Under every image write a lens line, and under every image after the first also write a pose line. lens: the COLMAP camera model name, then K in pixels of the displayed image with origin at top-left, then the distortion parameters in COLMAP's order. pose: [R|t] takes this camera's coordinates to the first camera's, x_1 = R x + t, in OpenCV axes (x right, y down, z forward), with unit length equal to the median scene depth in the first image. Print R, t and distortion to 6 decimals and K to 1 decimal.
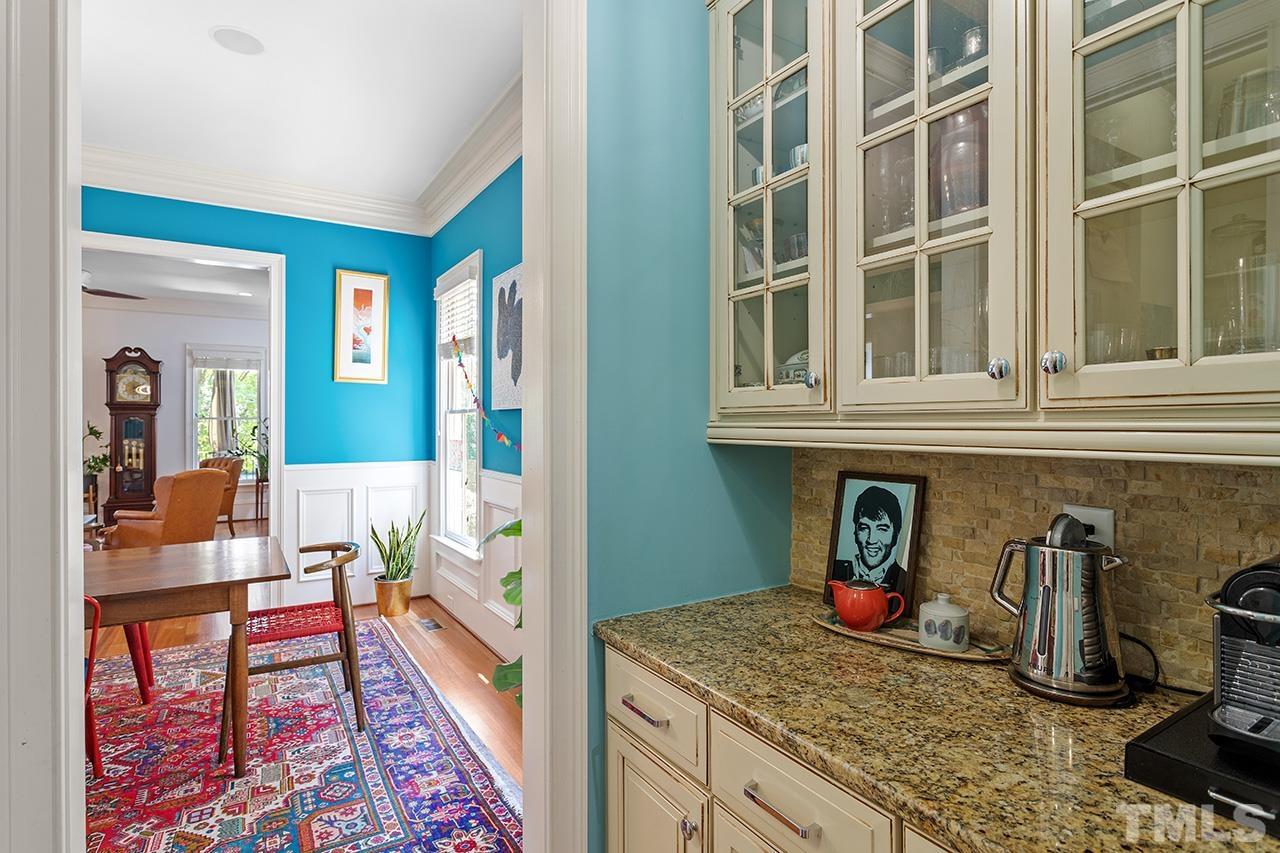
lens RADIAL K [[650.4, 0, 640.4], [0, 650.4, 424.0], [0, 0, 1]] dist [-0.009505, 0.003323]
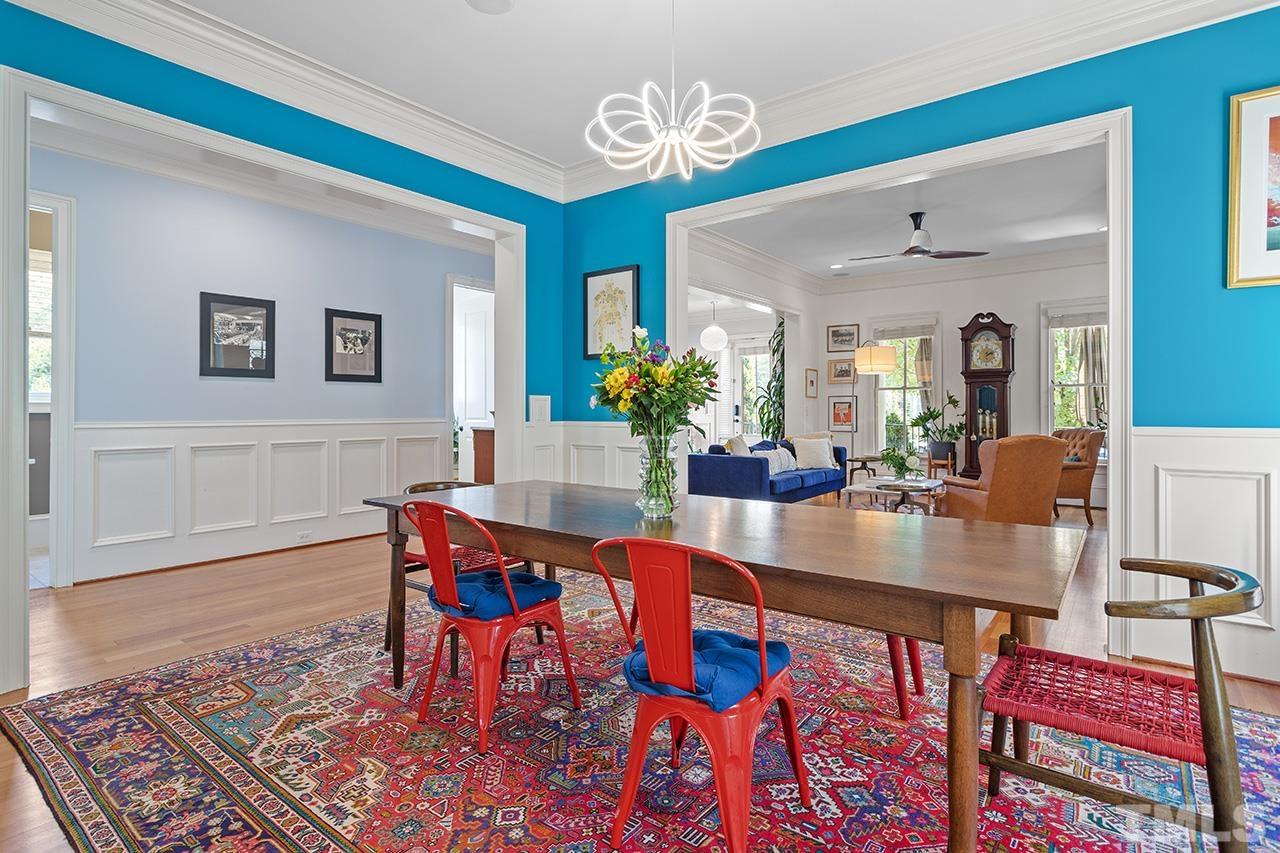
lens RADIAL K [[650.4, 0, 609.7], [0, 650.4, 404.8], [0, 0, 1]] dist [-0.009505, 0.003323]
pose [[0.330903, -0.003688, -0.943658, -0.067702], [-0.000578, 0.999991, -0.004111, 0.028041], [0.943665, 0.001906, 0.330898, 0.181783]]
